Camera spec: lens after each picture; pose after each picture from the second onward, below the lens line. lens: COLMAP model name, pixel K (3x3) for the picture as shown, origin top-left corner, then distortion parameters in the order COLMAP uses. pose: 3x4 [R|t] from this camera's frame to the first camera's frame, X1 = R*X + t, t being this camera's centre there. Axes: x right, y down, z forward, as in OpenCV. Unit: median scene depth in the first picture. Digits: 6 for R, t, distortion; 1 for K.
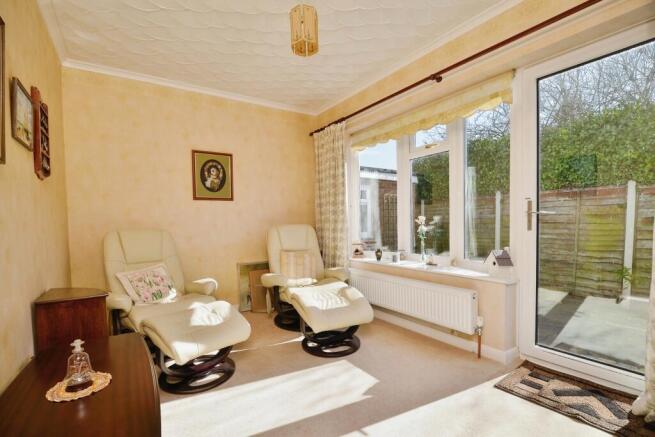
lens RADIAL K [[292.5, 0, 326.5], [0, 292.5, 224.7], [0, 0, 1]] dist [0.000345, -0.000083]
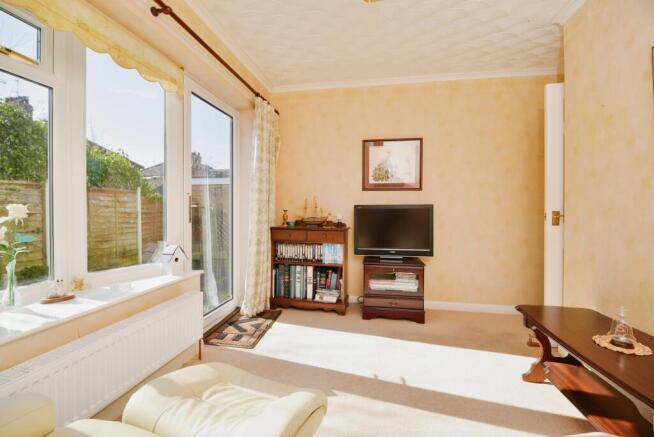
lens RADIAL K [[290.9, 0, 319.3], [0, 290.9, 212.1], [0, 0, 1]] dist [-0.014291, -0.000206]
pose [[-0.693808, 0.003595, 0.720152, -0.510712], [0.008045, 0.999964, 0.002759, -0.027850], [-0.720116, 0.007708, -0.693811, 1.646122]]
